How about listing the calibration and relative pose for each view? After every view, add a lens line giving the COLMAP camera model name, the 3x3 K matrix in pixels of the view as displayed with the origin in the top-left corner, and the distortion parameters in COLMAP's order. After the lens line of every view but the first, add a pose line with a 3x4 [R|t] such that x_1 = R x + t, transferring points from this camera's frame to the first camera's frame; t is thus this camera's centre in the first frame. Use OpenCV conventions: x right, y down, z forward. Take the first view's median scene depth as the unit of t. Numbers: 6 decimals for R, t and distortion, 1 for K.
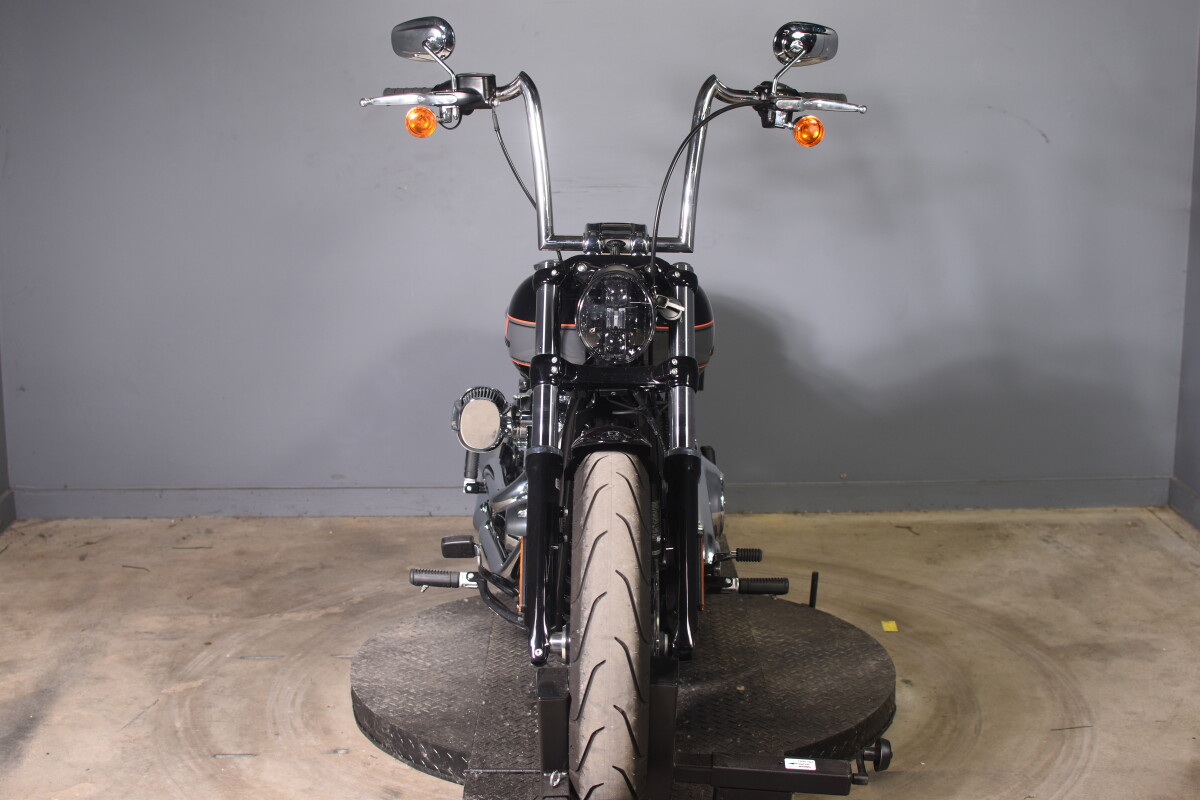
lens RADIAL K [[1840.5, 0, 600.0], [0, 1840.5, 400.0], [0, 0, 1]] dist [-0.185399, 0.174803]
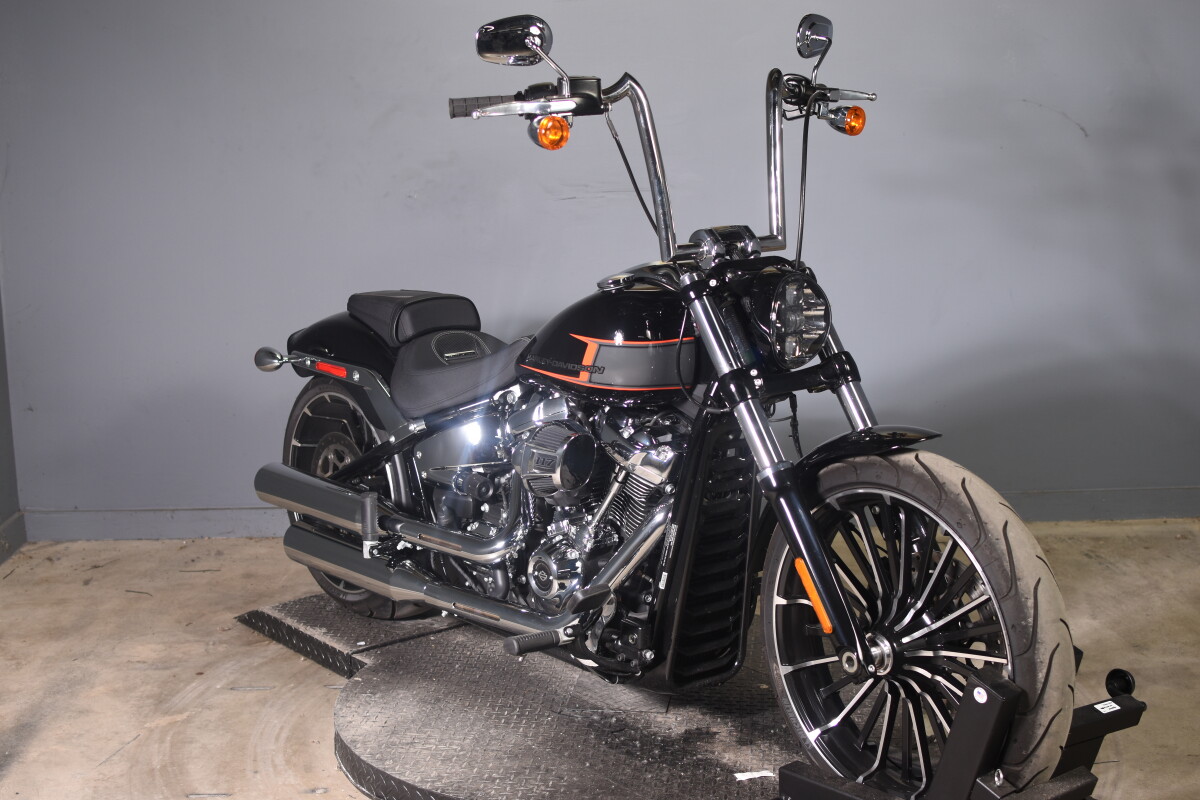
lens RADIAL K [[1840.5, 0, 600.0], [0, 1840.5, 400.0], [0, 0, 1]] dist [-0.185399, 0.174803]
pose [[0.998580, -0.012690, -0.051731, 0.046484], [0.012704, 0.999919, -0.000049, -0.008226], [0.051727, -0.000608, 0.998661, 0.045960]]
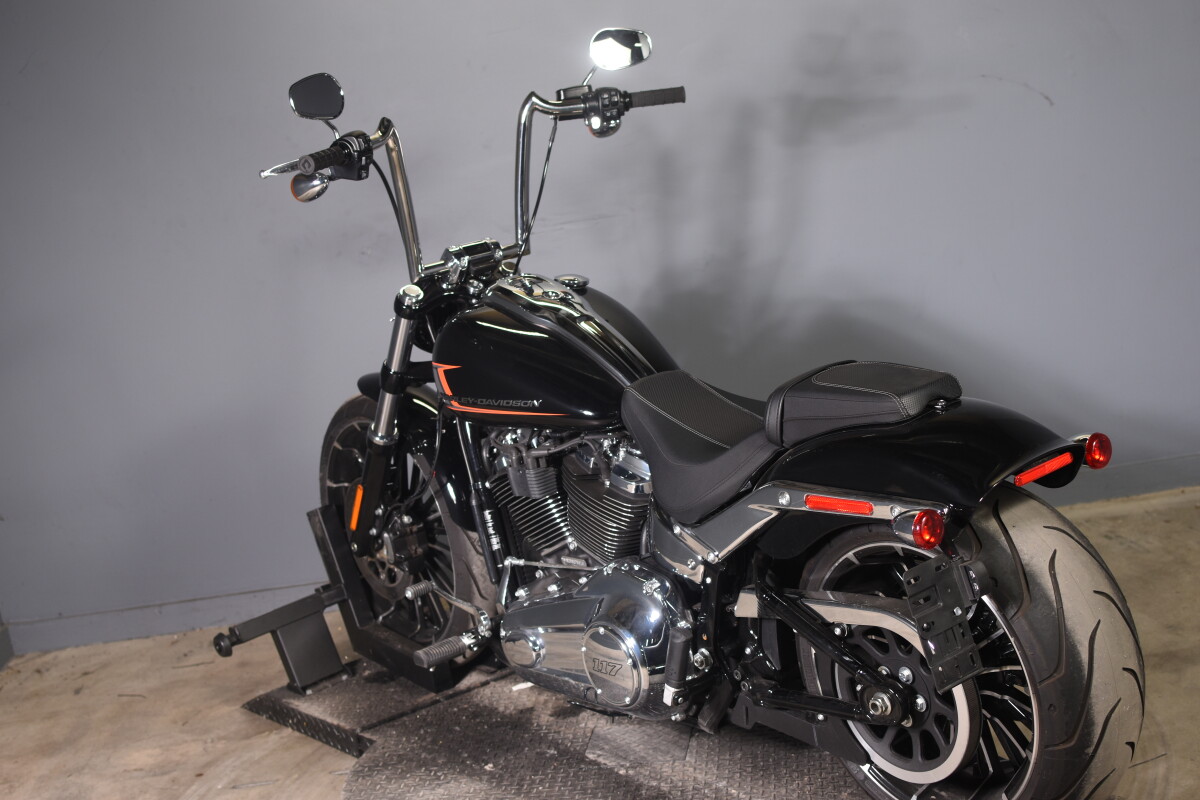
lens RADIAL K [[1840.5, 0, 600.0], [0, 1840.5, 400.0], [0, 0, 1]] dist [-0.185399, 0.174803]
pose [[0.989480, -0.135290, -0.051247, 0.055997], [0.134590, 0.990757, -0.016895, -0.011179], [0.053059, 0.009820, 0.998543, 0.088334]]
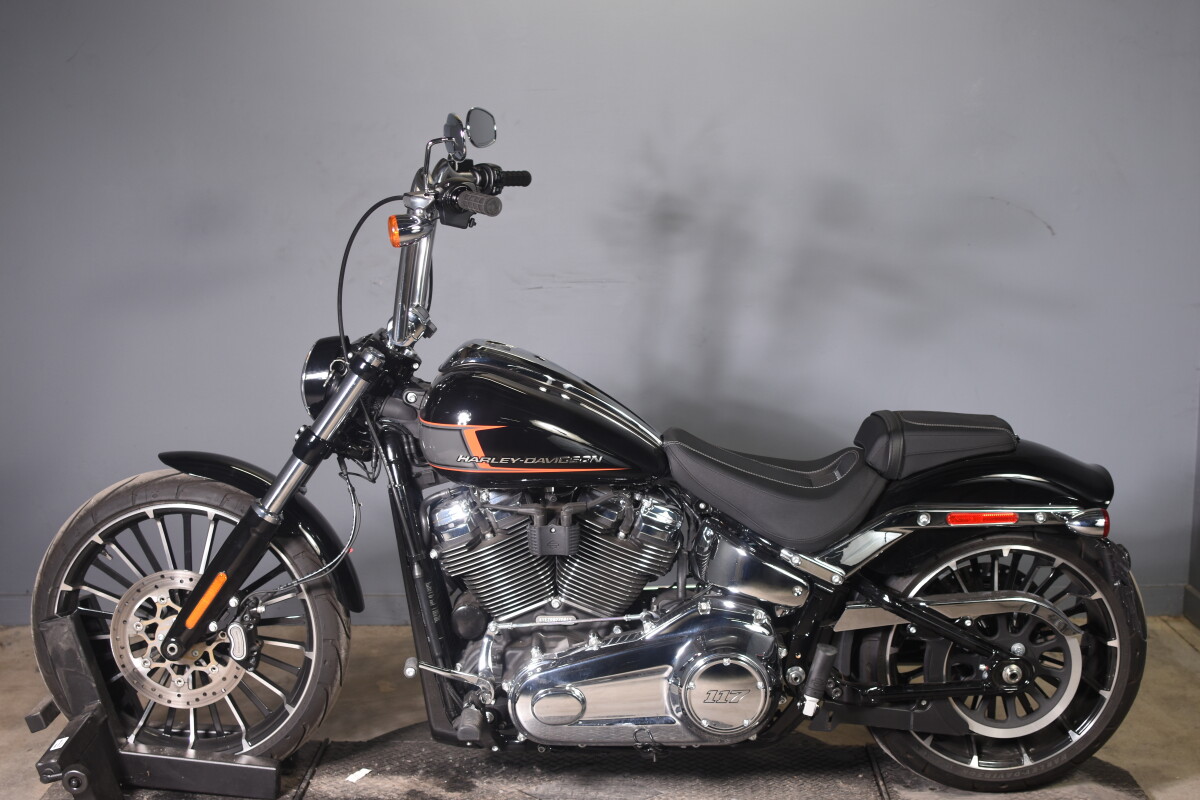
lens RADIAL K [[1840.5, 0, 600.0], [0, 1840.5, 400.0], [0, 0, 1]] dist [-0.185399, 0.174803]
pose [[0.999897, 0.001477, -0.014257, 0.026017], [-0.002101, 0.999037, -0.043836, -0.014997], [0.014178, 0.043861, 0.998937, 0.053773]]
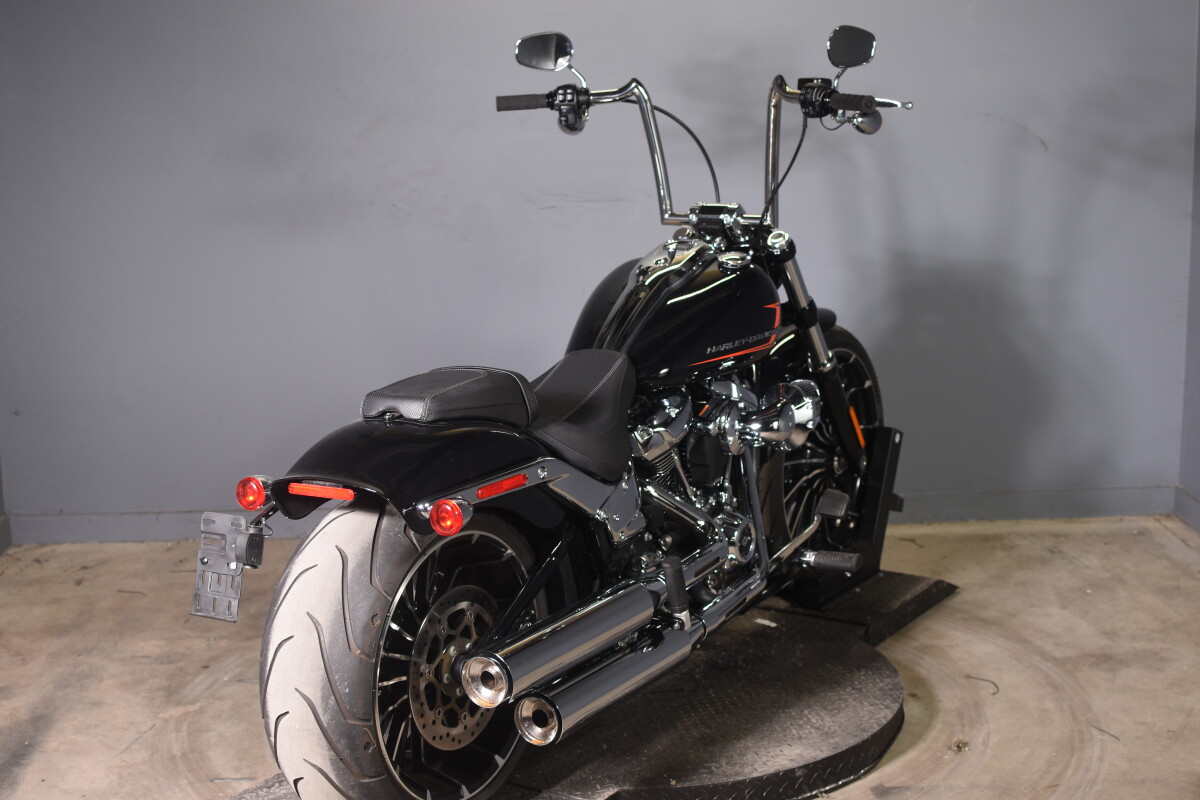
lens RADIAL K [[1840.5, 0, 600.0], [0, 1840.5, 400.0], [0, 0, 1]] dist [-0.185399, 0.174803]
pose [[0.999893, -0.014622, -0.000750, 0.001638], [0.014613, 0.999833, -0.010965, 0.002706], [0.000910, 0.010953, 0.999940, 0.010540]]
